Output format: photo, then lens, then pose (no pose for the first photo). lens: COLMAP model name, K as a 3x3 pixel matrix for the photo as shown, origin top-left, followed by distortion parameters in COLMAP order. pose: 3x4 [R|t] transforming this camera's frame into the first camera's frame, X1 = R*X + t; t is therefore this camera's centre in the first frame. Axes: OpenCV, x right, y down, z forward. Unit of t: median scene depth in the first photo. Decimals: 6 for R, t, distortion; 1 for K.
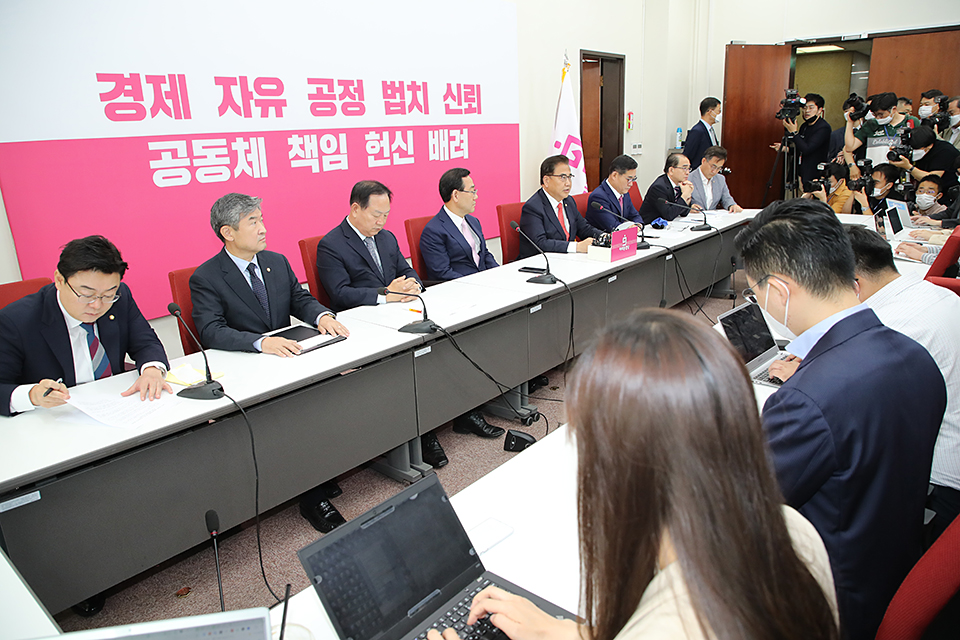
lens RADIAL K [[664.5, 0, 478.8], [0, 664.5, 307.8], [0, 0, 1]] dist [-0.053201, 0.004838]
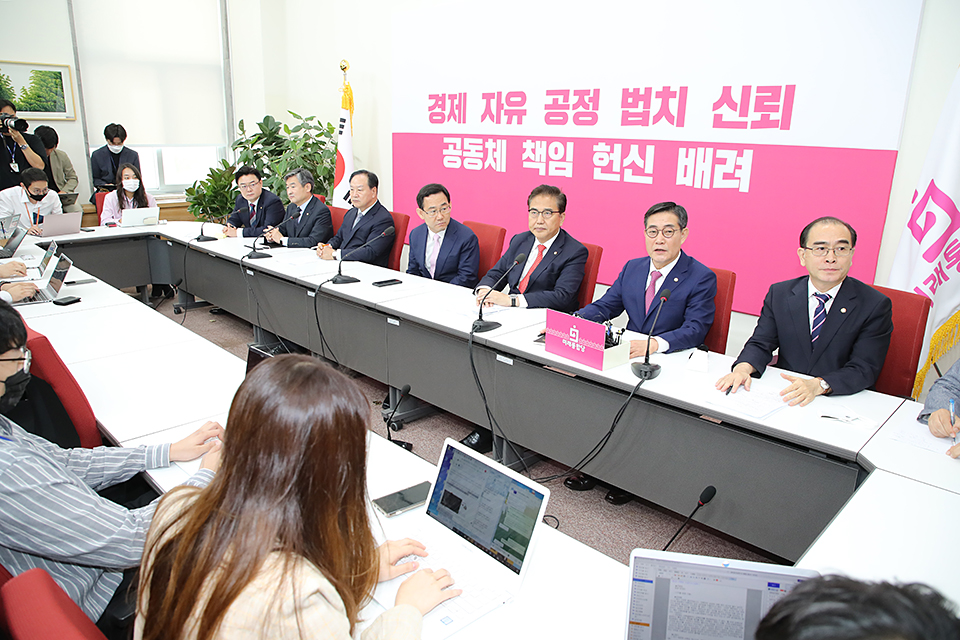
lens RADIAL K [[664.5, 0, 478.8], [0, 664.5, 307.8], [0, 0, 1]] dist [-0.053201, 0.004838]
pose [[-0.093762, 0.289701, -0.952514, 0.865525], [-0.278716, 0.910835, 0.304460, -0.304033], [0.955785, 0.294028, -0.004658, 0.947777]]
